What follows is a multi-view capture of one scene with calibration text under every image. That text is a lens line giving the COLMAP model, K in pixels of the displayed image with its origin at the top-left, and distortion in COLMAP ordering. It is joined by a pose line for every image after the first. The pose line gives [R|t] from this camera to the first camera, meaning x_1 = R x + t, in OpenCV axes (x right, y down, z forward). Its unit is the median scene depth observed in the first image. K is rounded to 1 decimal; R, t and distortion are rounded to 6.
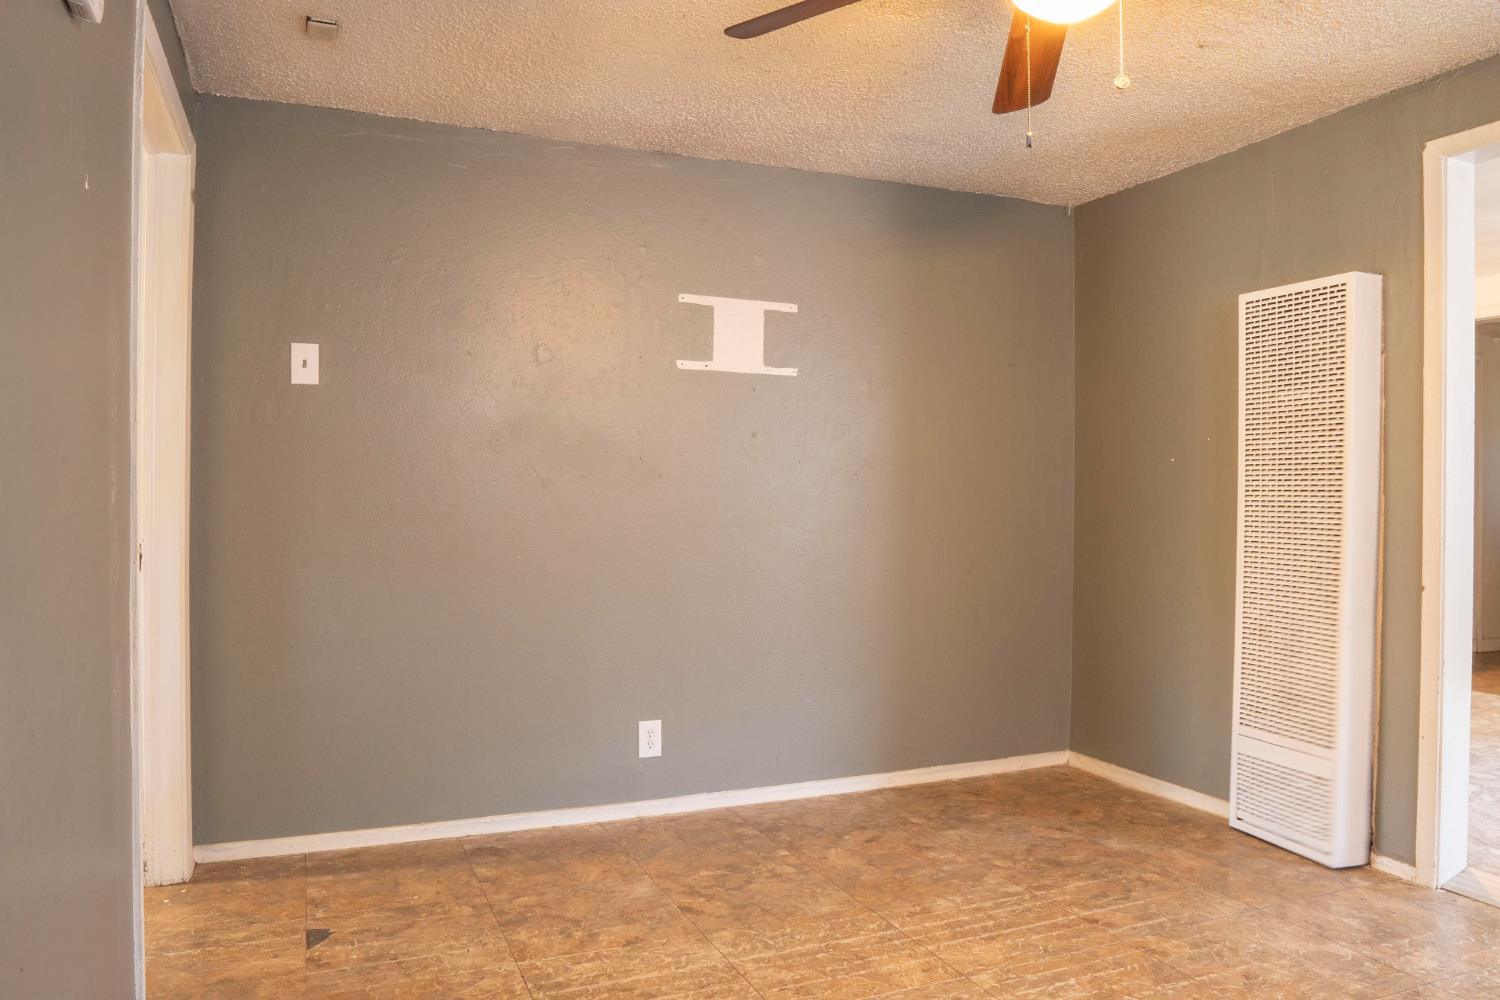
lens RADIAL K [[1055.8, 0, 745.6], [0, 1055.8, 493.5], [0, 0, 1]] dist [-0.114399, 0.073955]
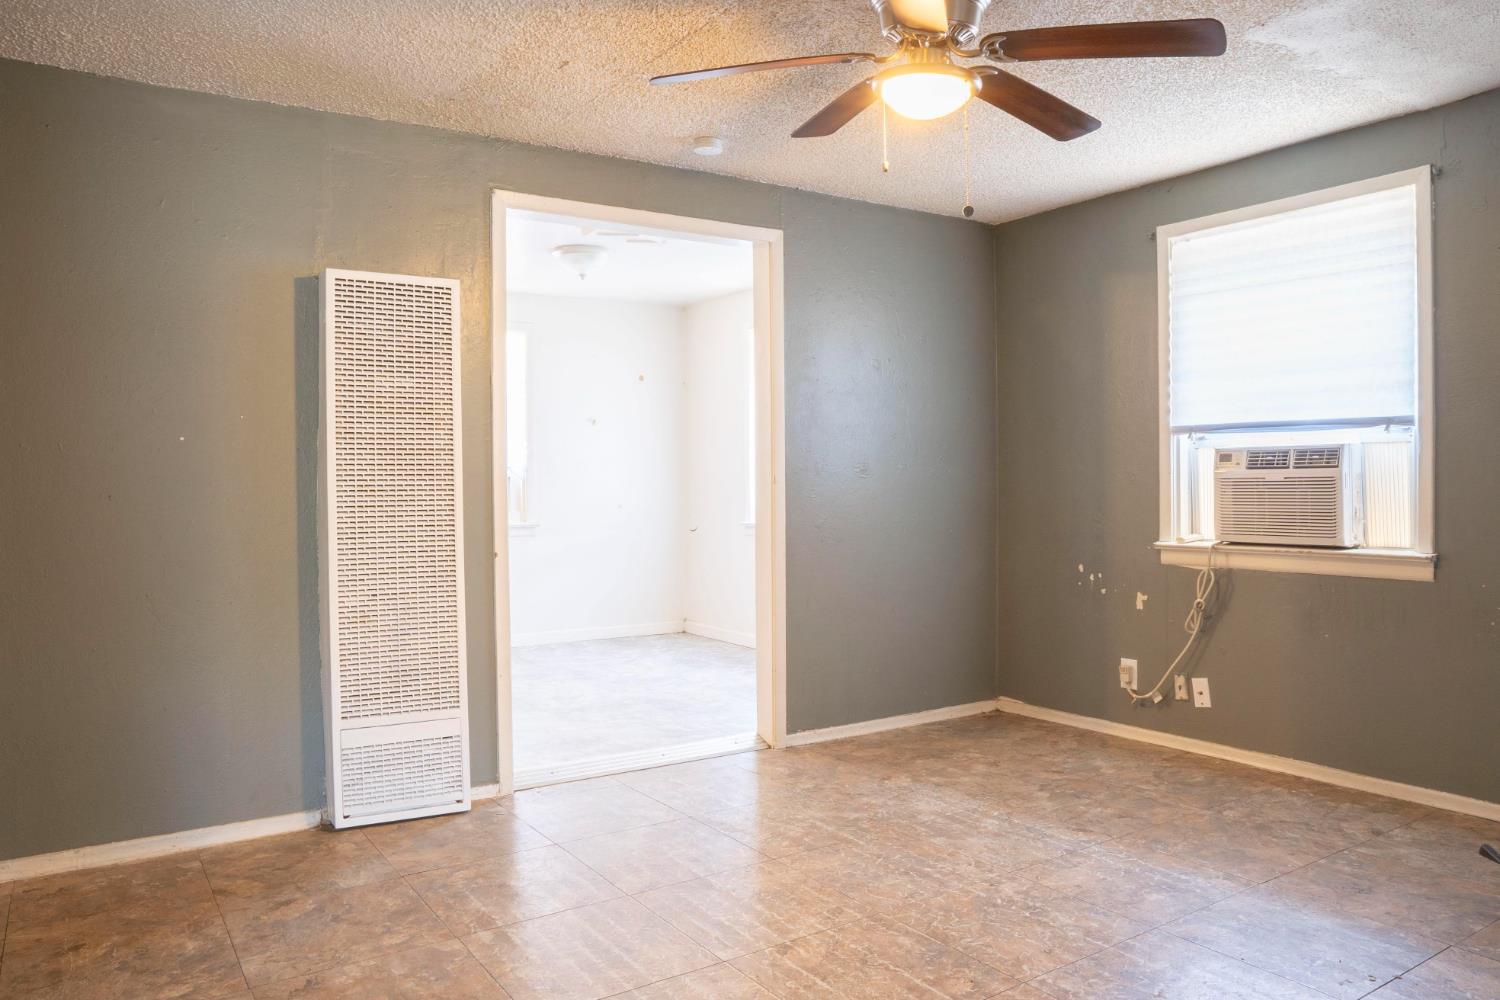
lens RADIAL K [[1055.8, 0, 745.6], [0, 1055.8, 493.5], [0, 0, 1]] dist [-0.114399, 0.073955]
pose [[-0.185851, -0.017376, 0.982424, -0.563746], [0.008877, 0.999773, 0.019362, -0.001308], [-0.982538, 0.012319, -0.185654, 0.854739]]
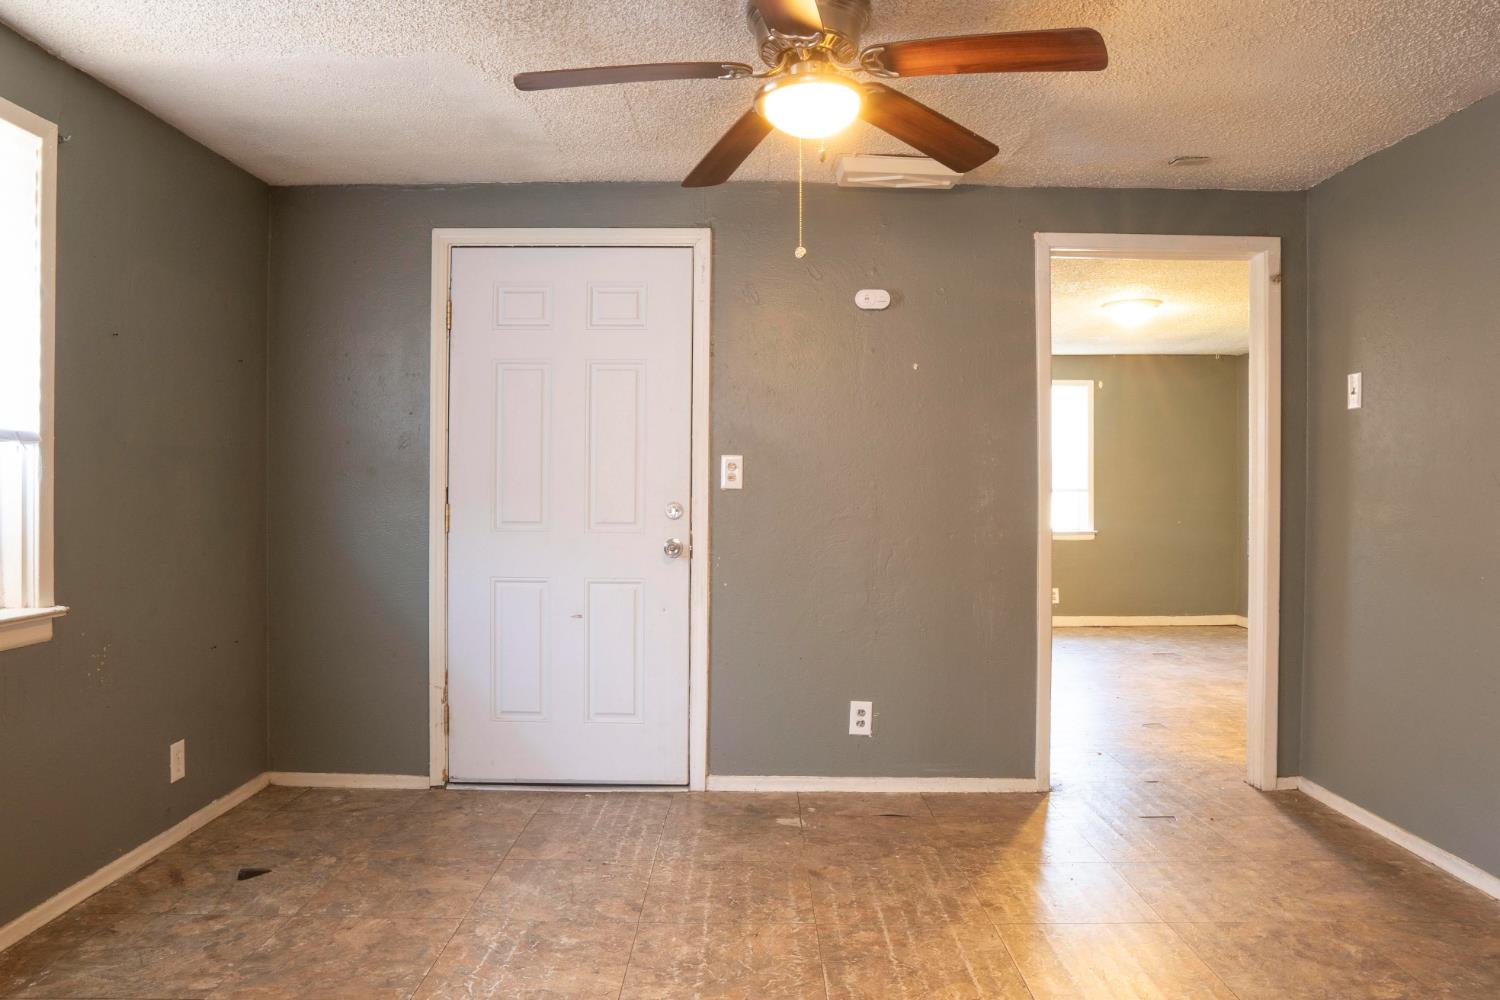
lens RADIAL K [[1055.8, 0, 745.6], [0, 1055.8, 493.5], [0, 0, 1]] dist [-0.114399, 0.073955]
pose [[-0.399028, 0.000625, -0.916938, 0.884474], [-0.005019, 0.999983, 0.002866, -0.011150], [0.916925, 0.005746, -0.399019, 0.829871]]
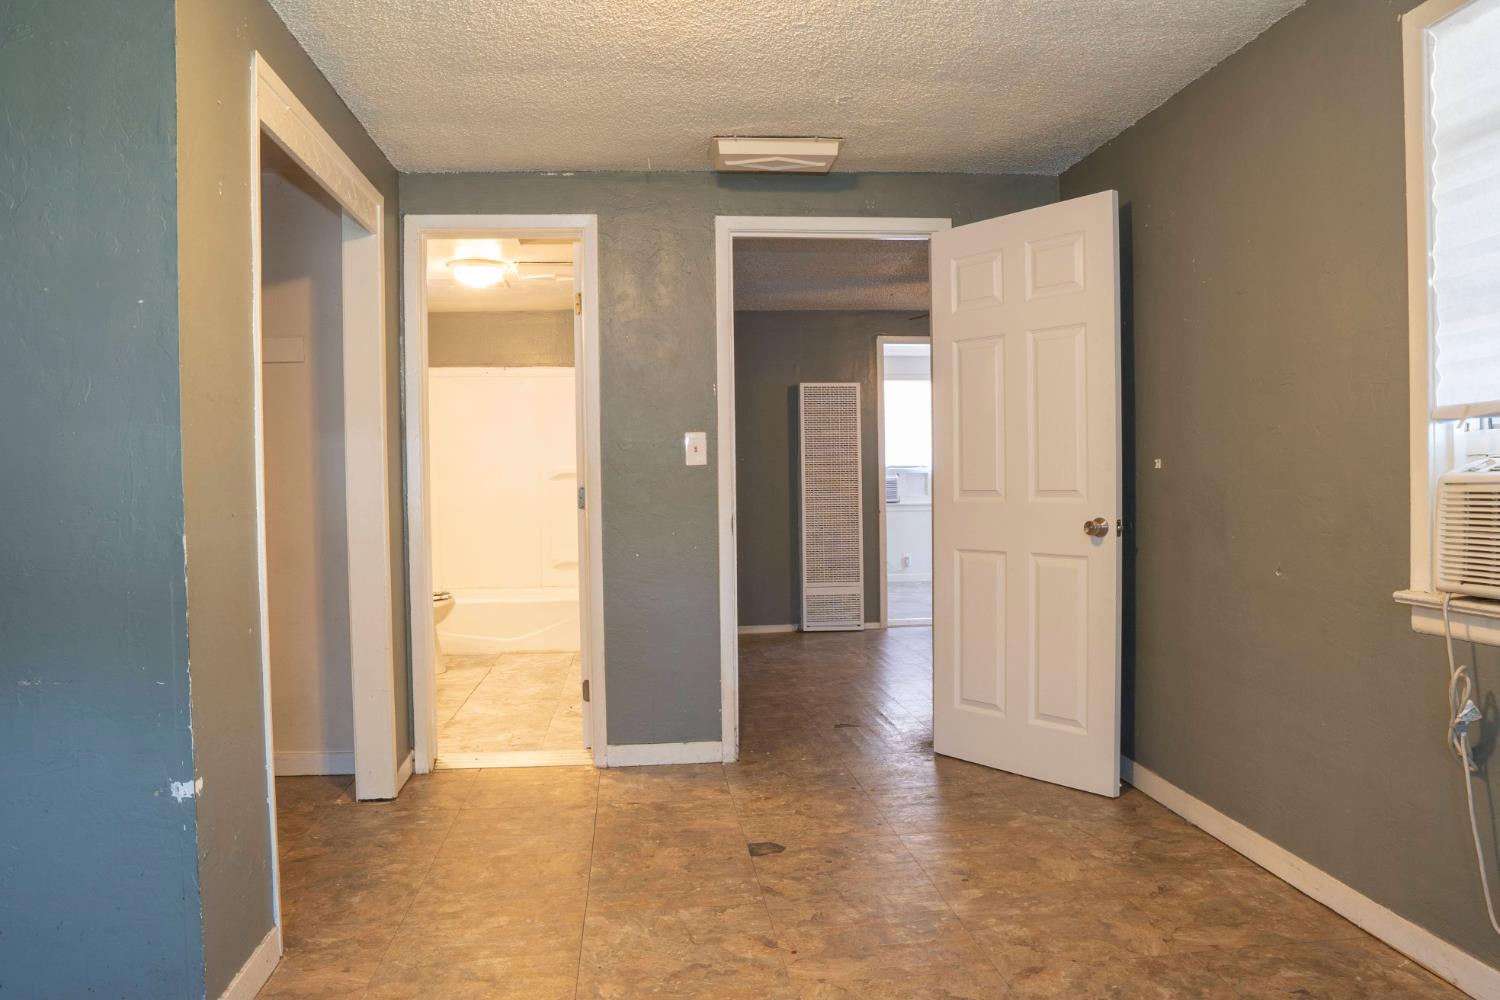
lens RADIAL K [[1062.9, 0, 757.0], [0, 1062.9, 497.6], [0, 0, 1]] dist [-0.104329, 0.072999]
pose [[0.273054, -0.025342, 0.961665, -1.787235], [0.017066, 0.999623, 0.021497, -0.003484], [-0.961847, 0.010542, 0.273383, 0.518661]]
